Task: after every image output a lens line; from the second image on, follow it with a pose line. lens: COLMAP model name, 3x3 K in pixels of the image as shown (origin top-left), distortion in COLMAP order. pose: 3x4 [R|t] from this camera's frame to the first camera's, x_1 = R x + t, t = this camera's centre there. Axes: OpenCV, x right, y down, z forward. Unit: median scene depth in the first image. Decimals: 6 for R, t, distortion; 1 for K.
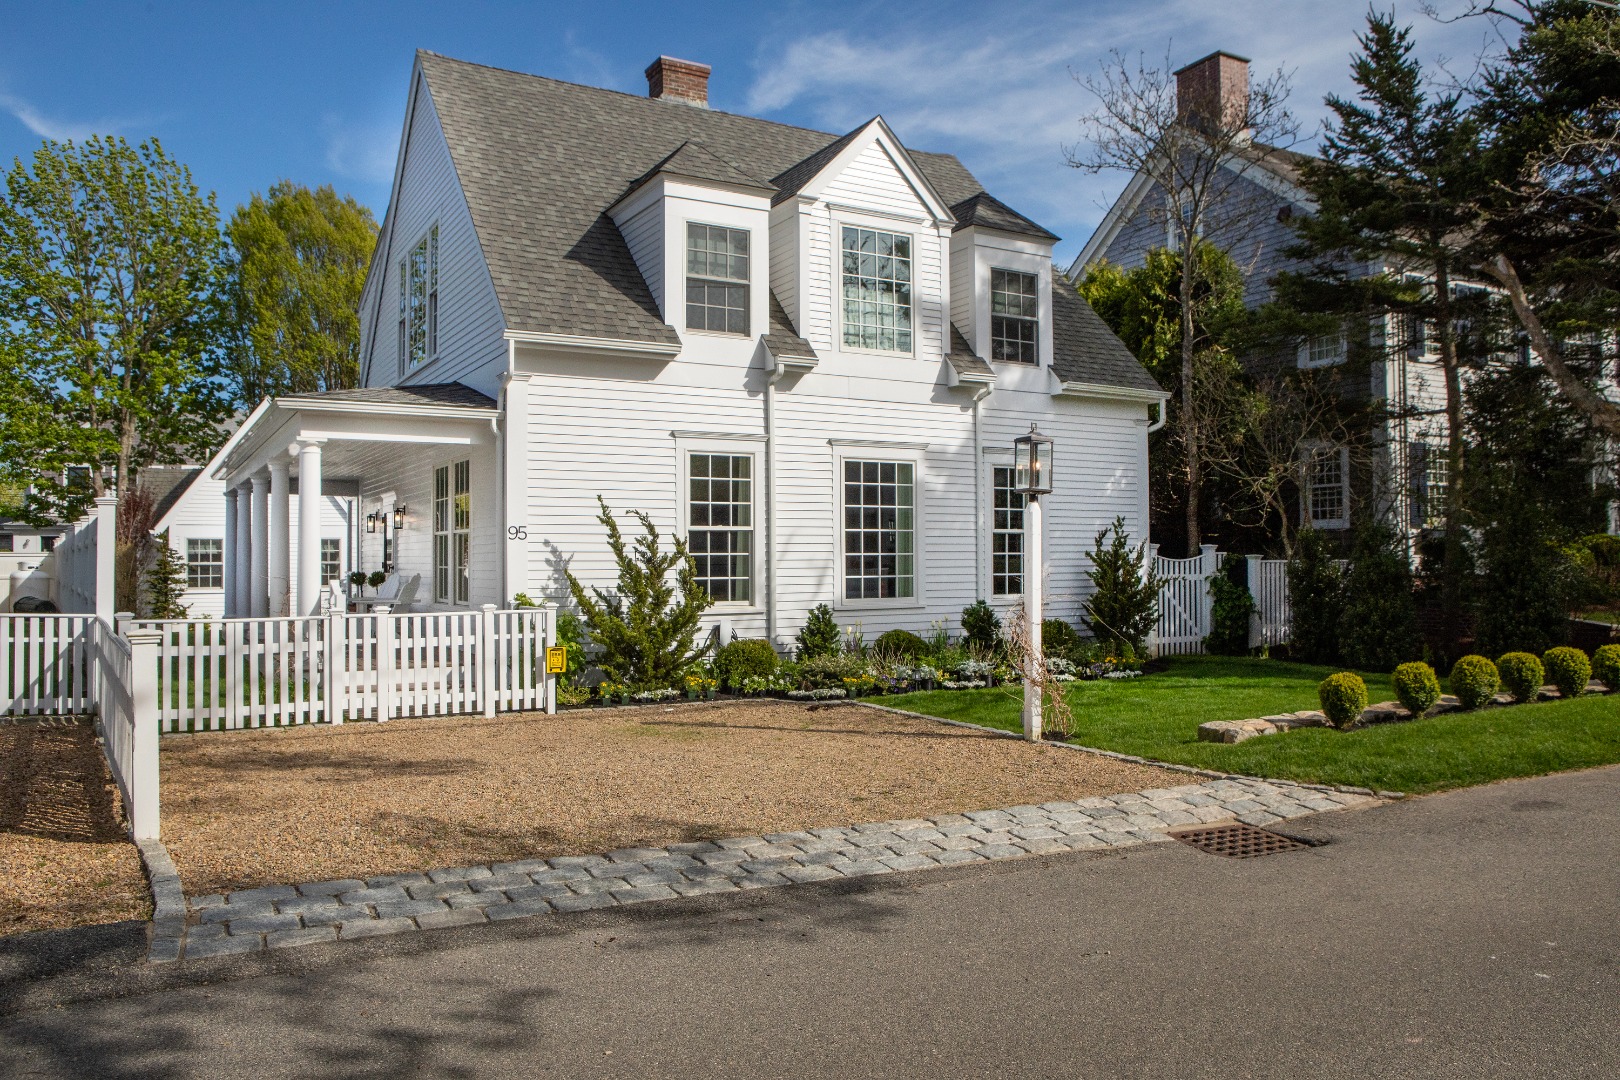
lens RADIAL K [[1294.0, 0, 810.0], [0, 1294.0, 540.0], [0, 0, 1]] dist [-0.105772, 0.001063]
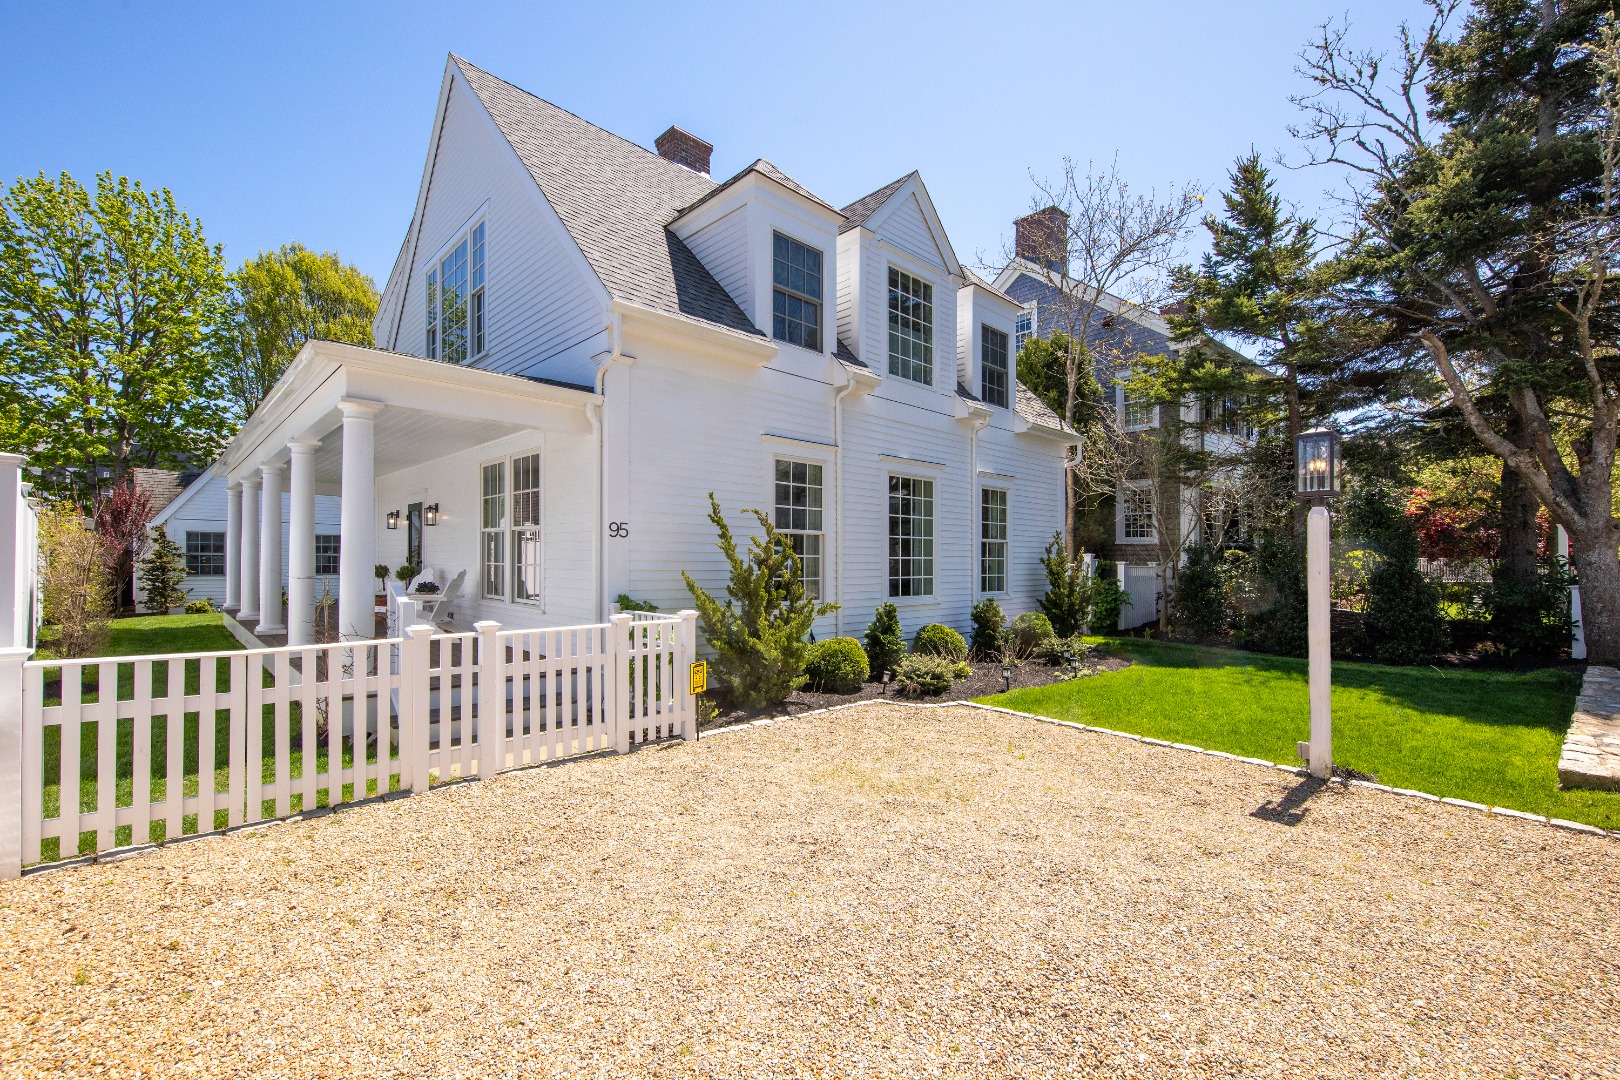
lens RADIAL K [[734.0, 0, 829.5], [0, 734.0, 549.5], [0, 0, 1]] dist [-0.000423, -0.006589]
pose [[0.967138, 0.018799, 0.253554, -0.166618], [-0.020036, 0.999797, 0.002296, 0.003112], [-0.253460, -0.007301, 0.967318, 0.356294]]
